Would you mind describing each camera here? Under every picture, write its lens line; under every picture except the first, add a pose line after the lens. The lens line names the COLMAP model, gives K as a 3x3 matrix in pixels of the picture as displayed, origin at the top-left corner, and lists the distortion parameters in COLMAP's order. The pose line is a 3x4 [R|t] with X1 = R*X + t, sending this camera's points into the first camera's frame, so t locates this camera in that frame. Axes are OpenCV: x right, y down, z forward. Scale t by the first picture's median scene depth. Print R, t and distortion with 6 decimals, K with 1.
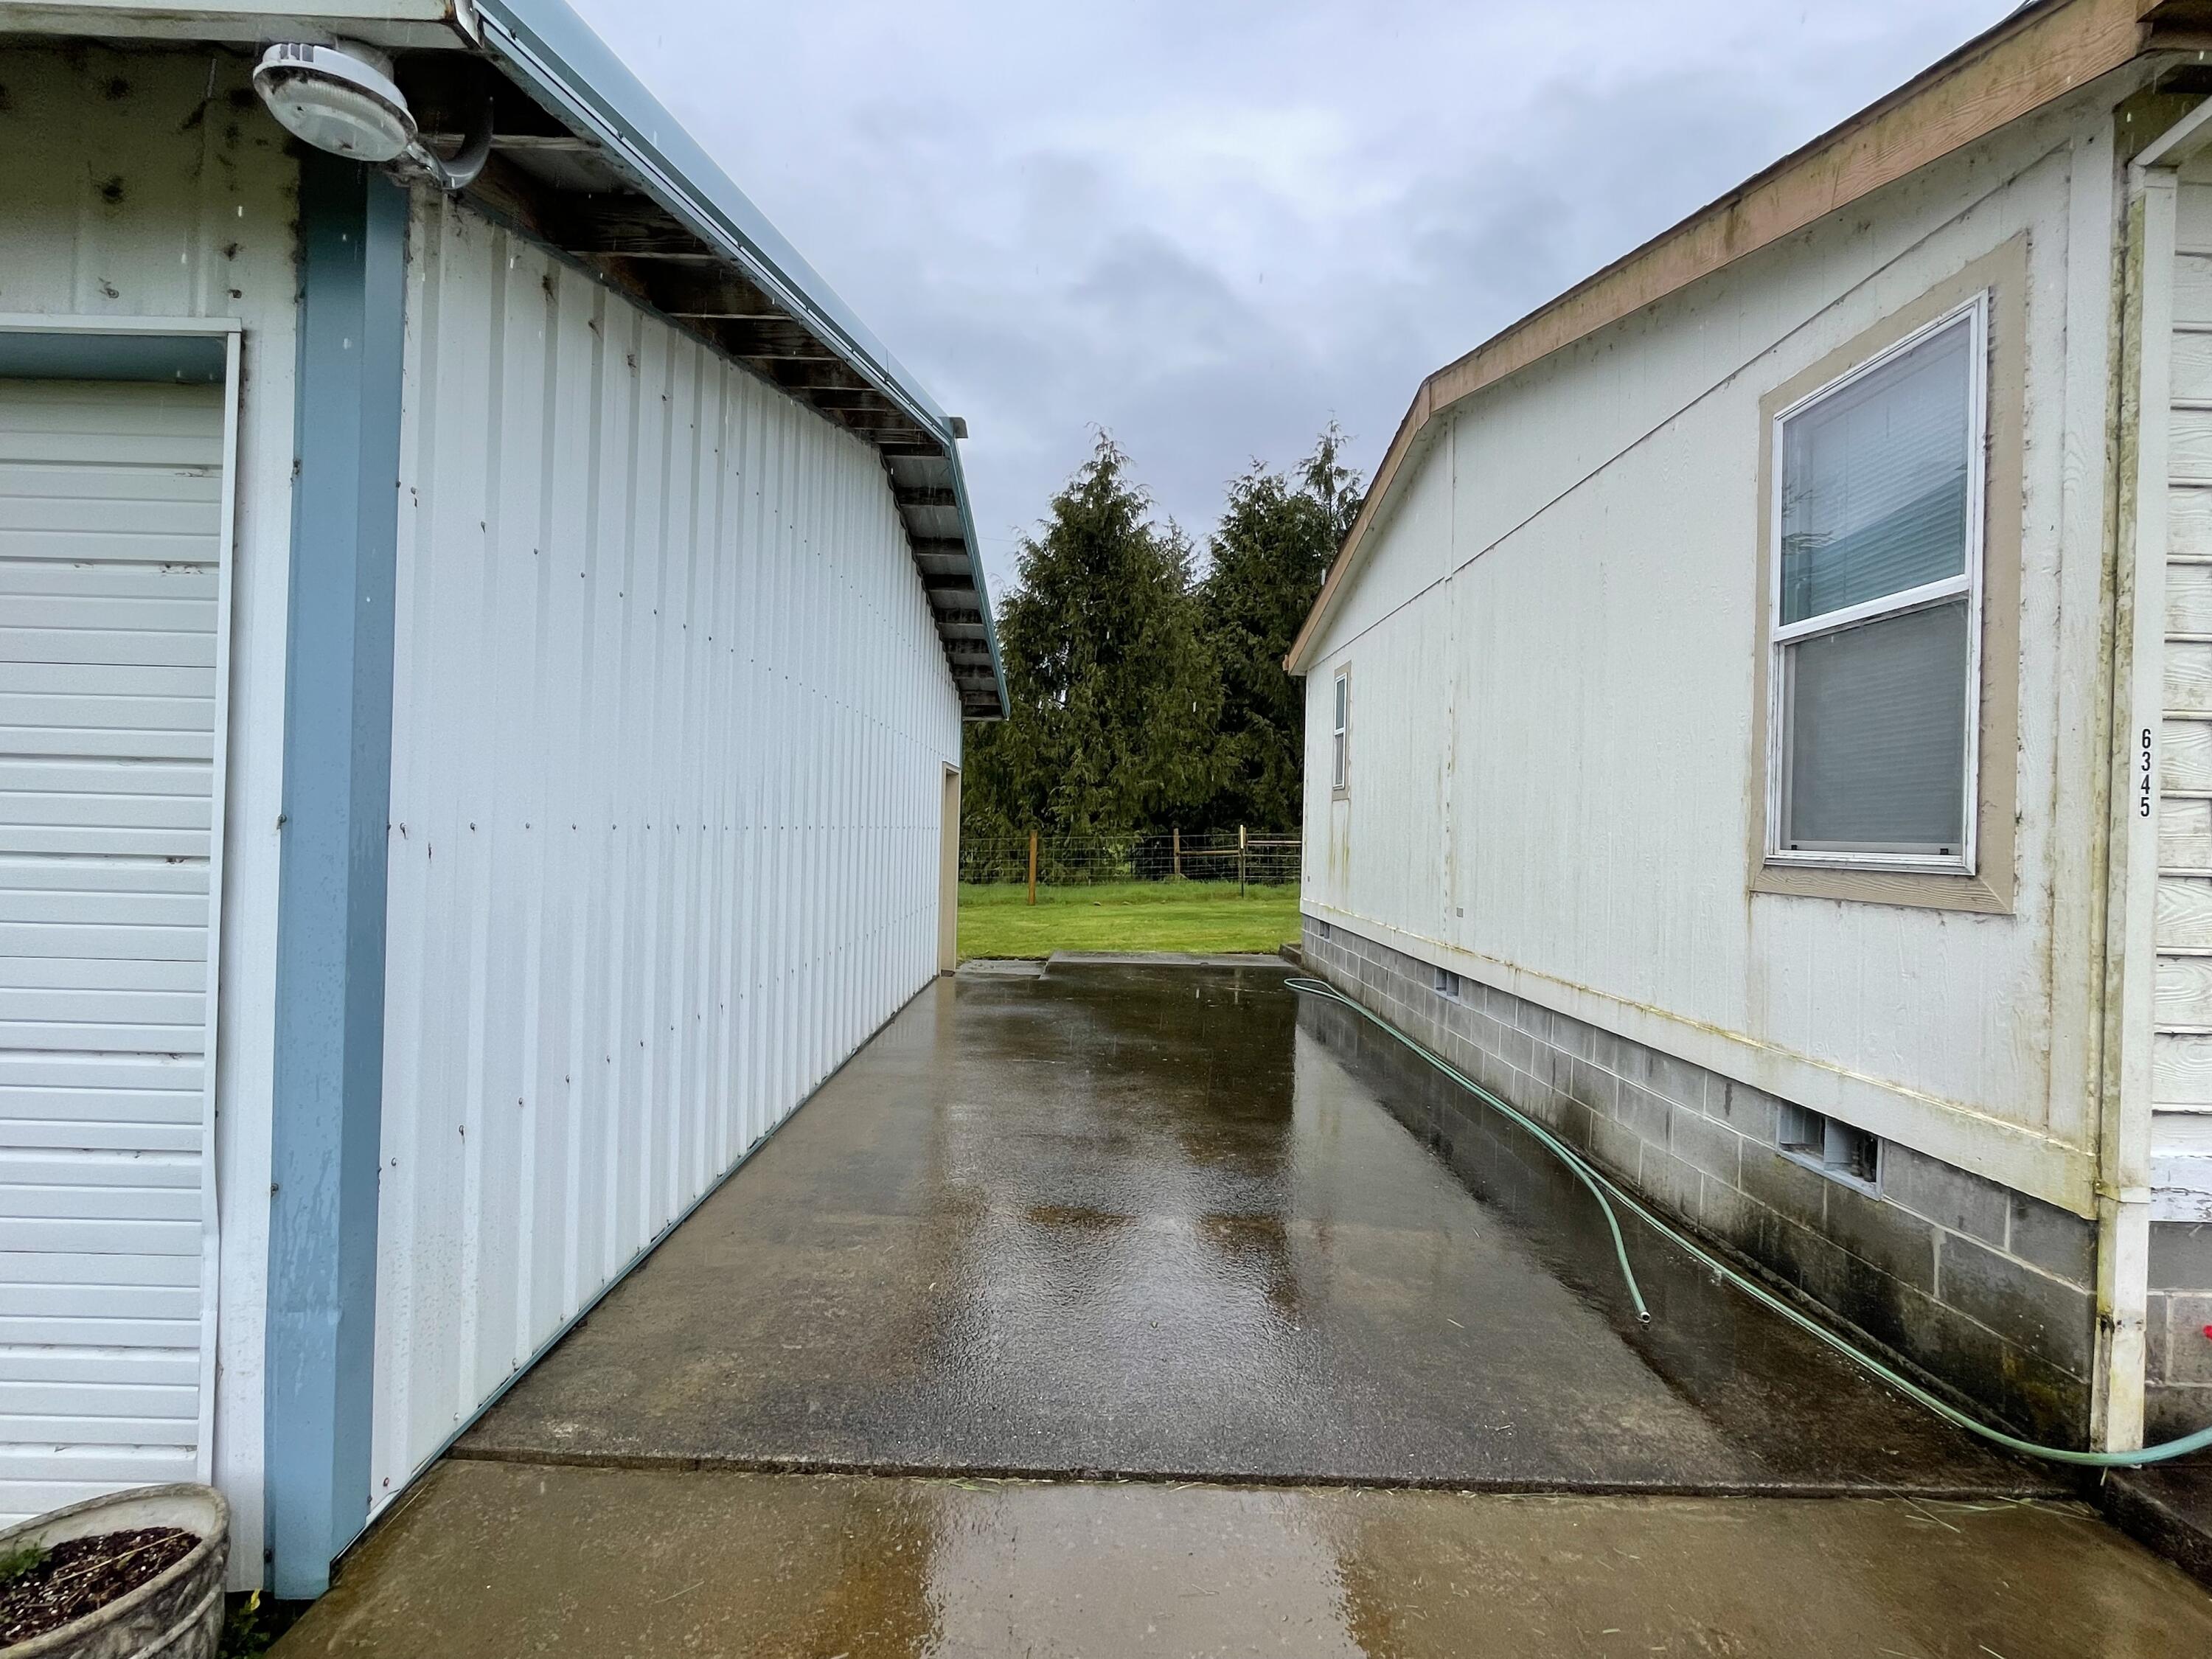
lens RADIAL K [[987.8, 0, 1106.0], [0, 987.8, 829.5], [0, 0, 1]] dist [-0.000444, 0.000058]
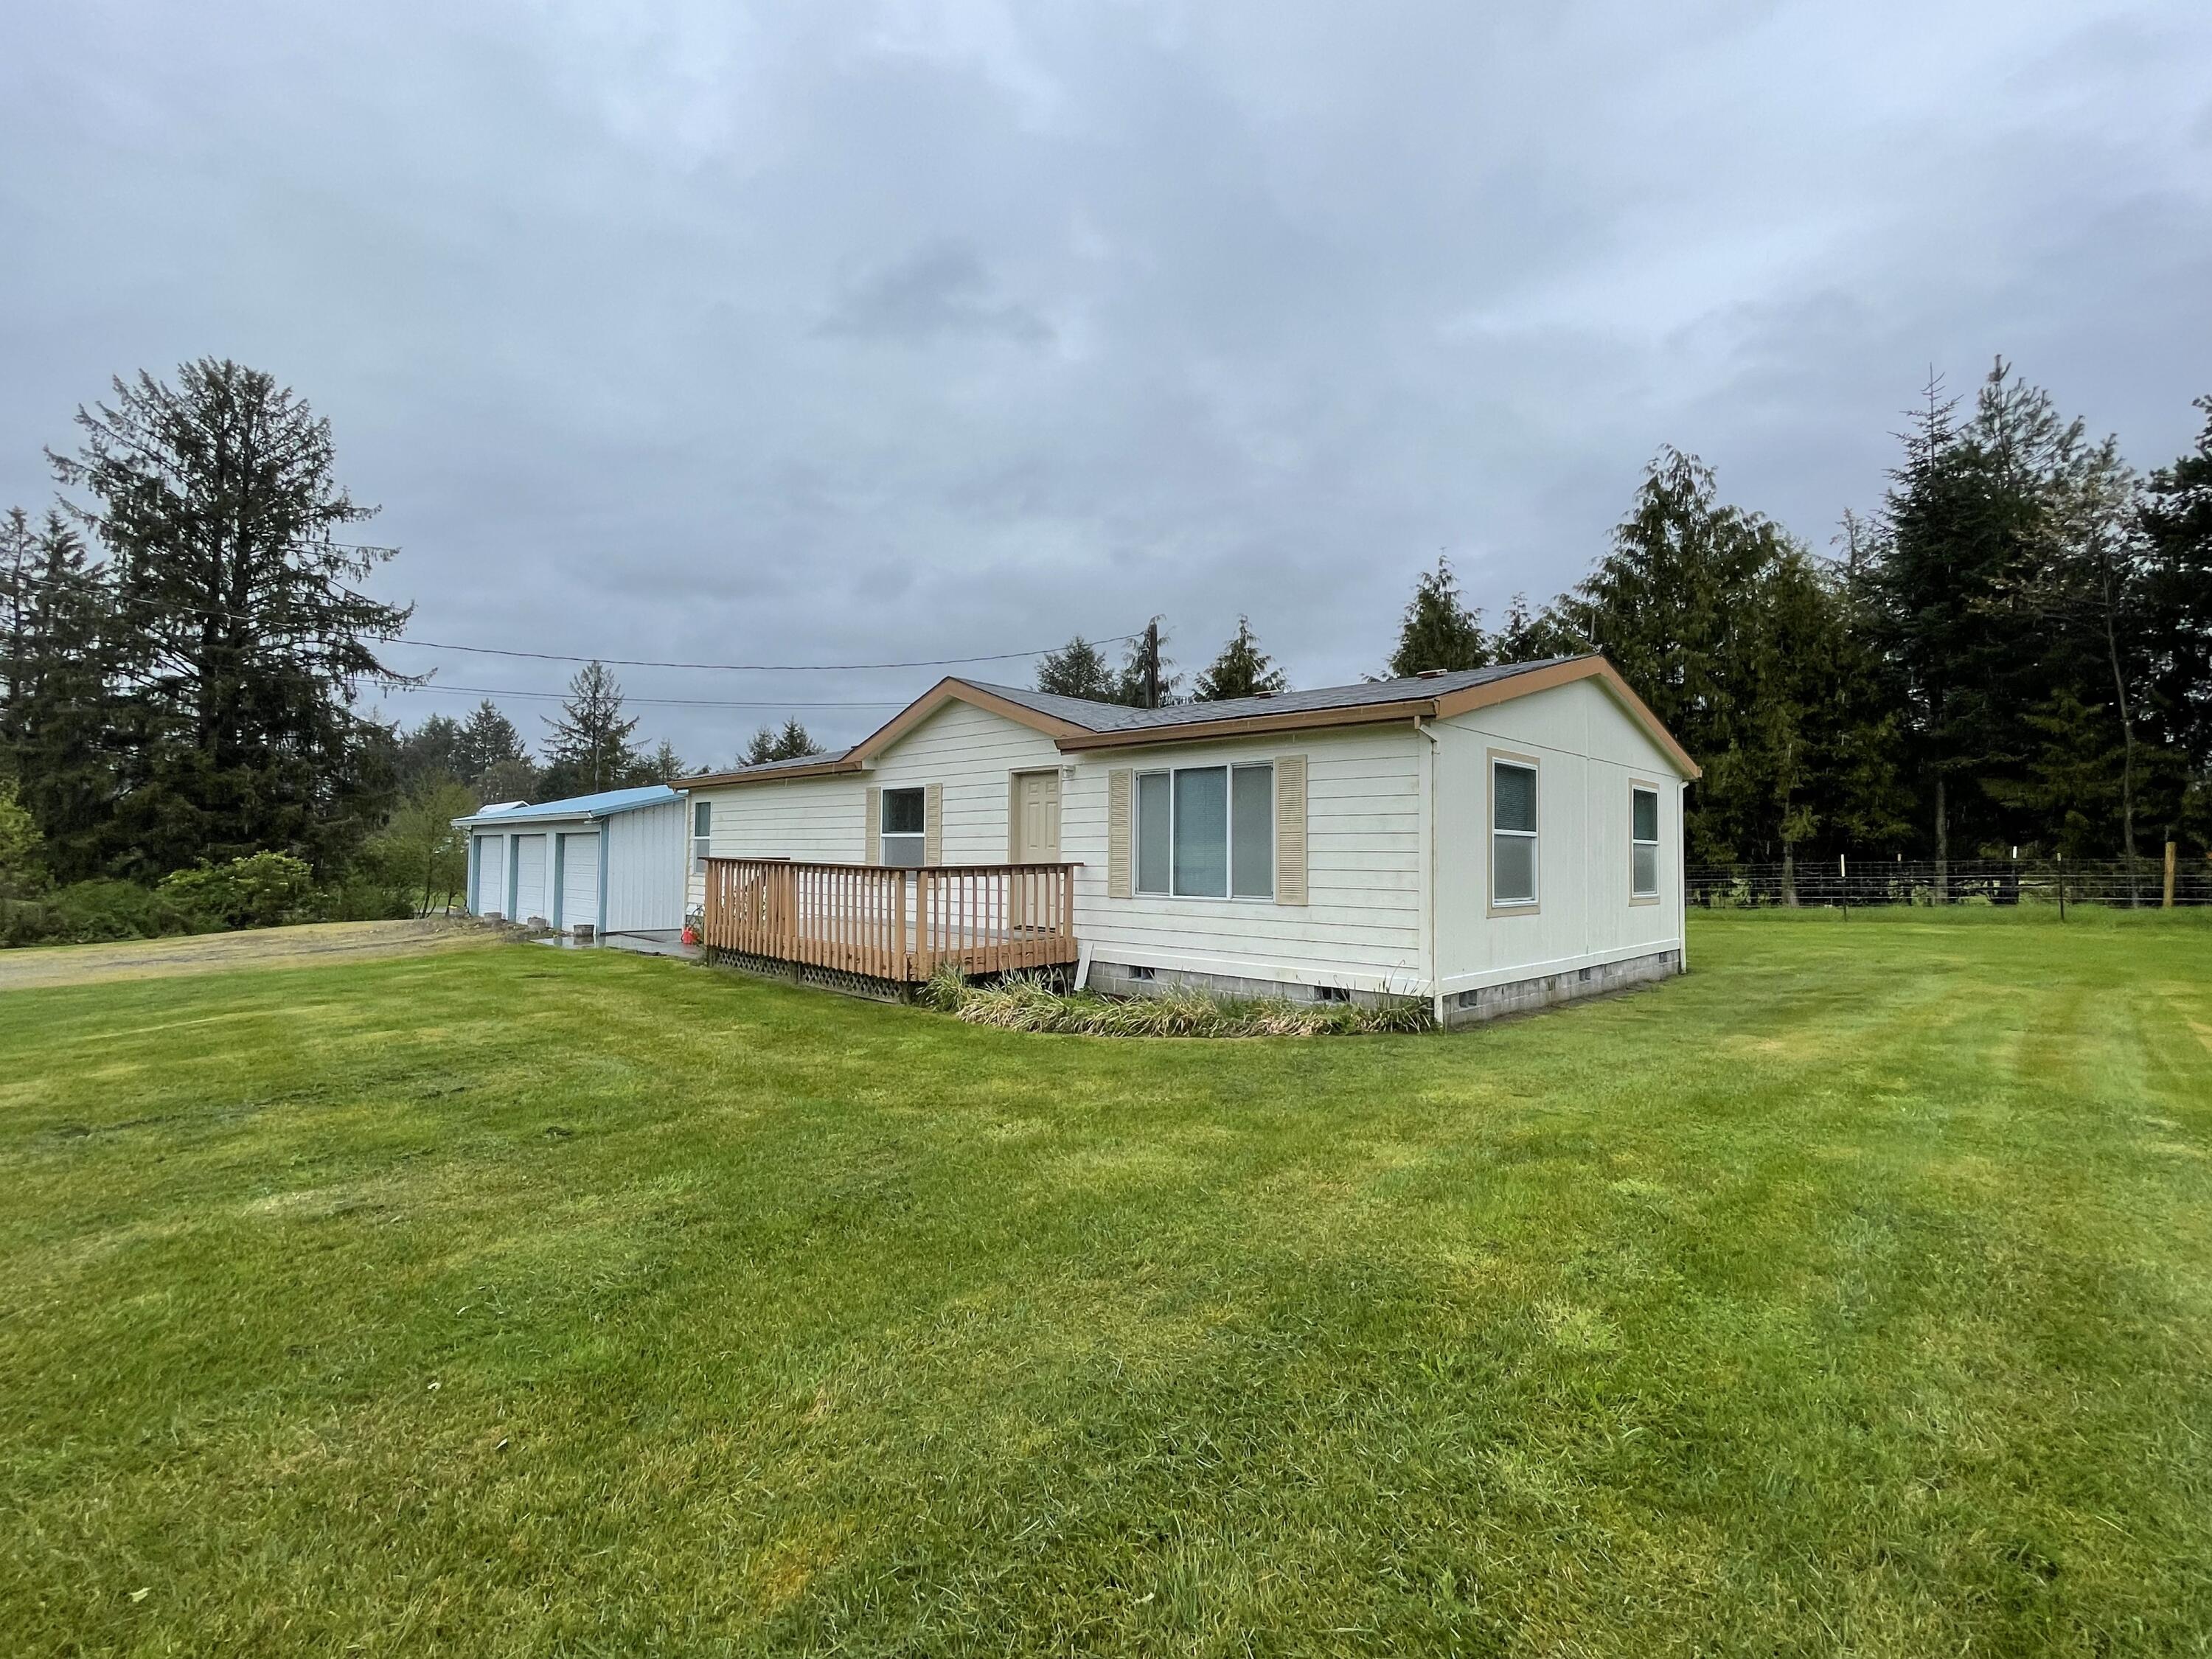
lens RADIAL K [[995.8, 0, 1106.0], [0, 995.8, 829.5], [0, 0, 1]] dist [-0.001556, -0.000147]
pose [[0.711292, -0.039557, -0.701783, 0.944298], [0.004389, 0.998646, -0.051842, 0.009924], [0.702883, 0.033795, 0.710502, -0.259439]]
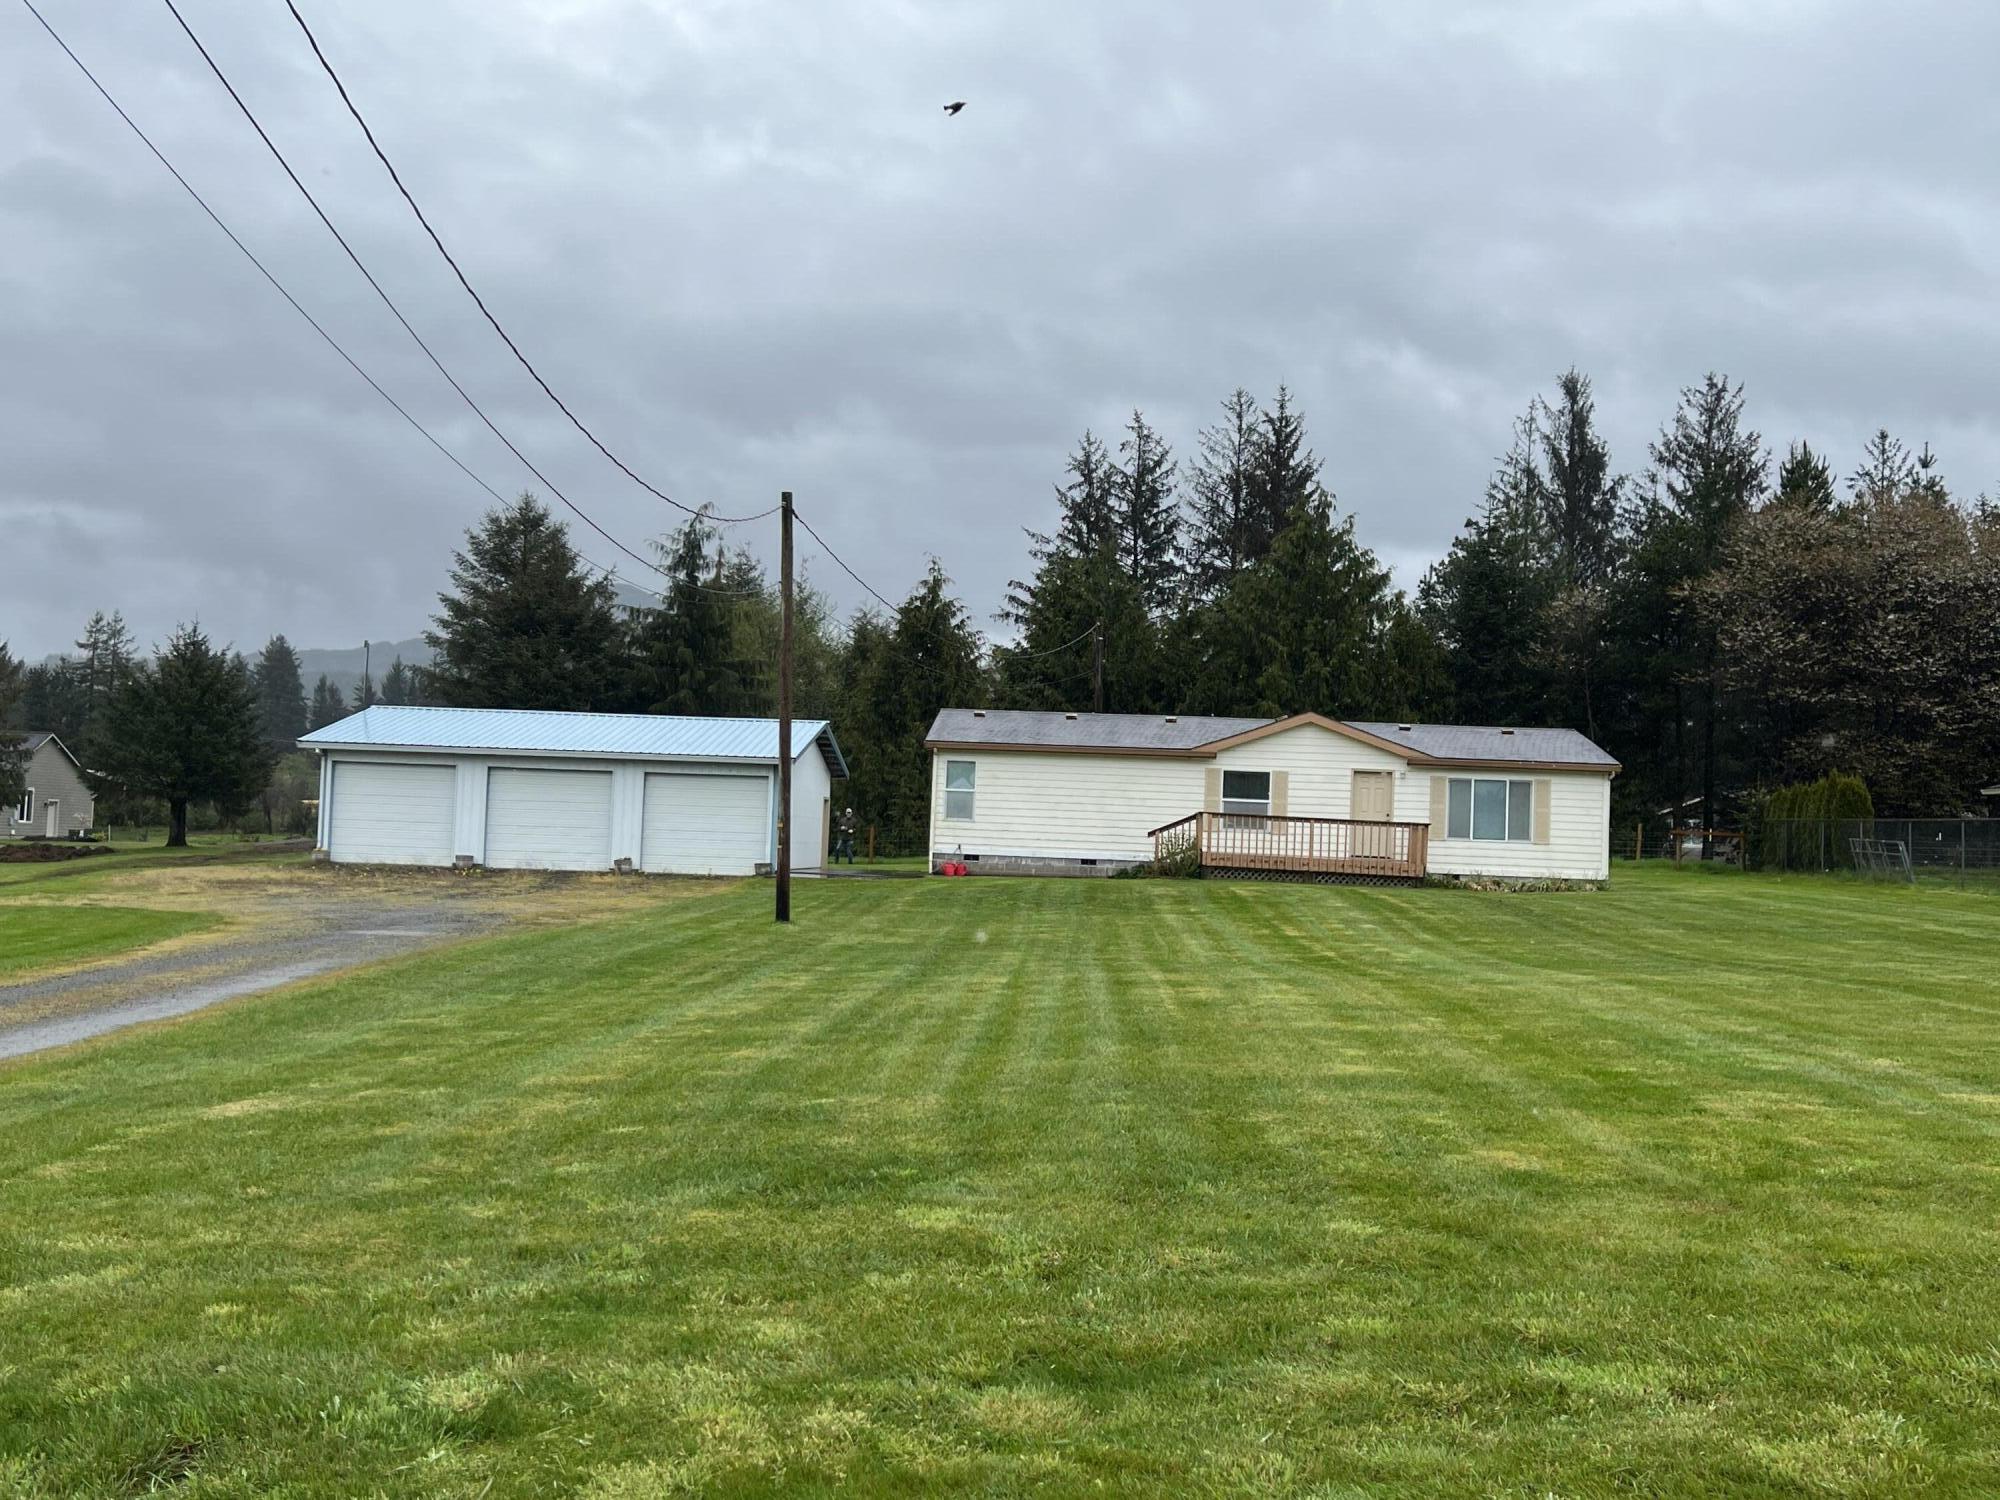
lens RADIAL K [[1891.3, 0, 1000.0], [0, 1891.3, 750.0], [0, 0, 1]] dist [0.148990, -0.004510]
pose [[0.997531, 0.007960, -0.069771, 0.299586], [-0.011696, 0.998510, -0.053304, 0.034768], [0.069242, 0.053988, 0.996138, -1.830260]]
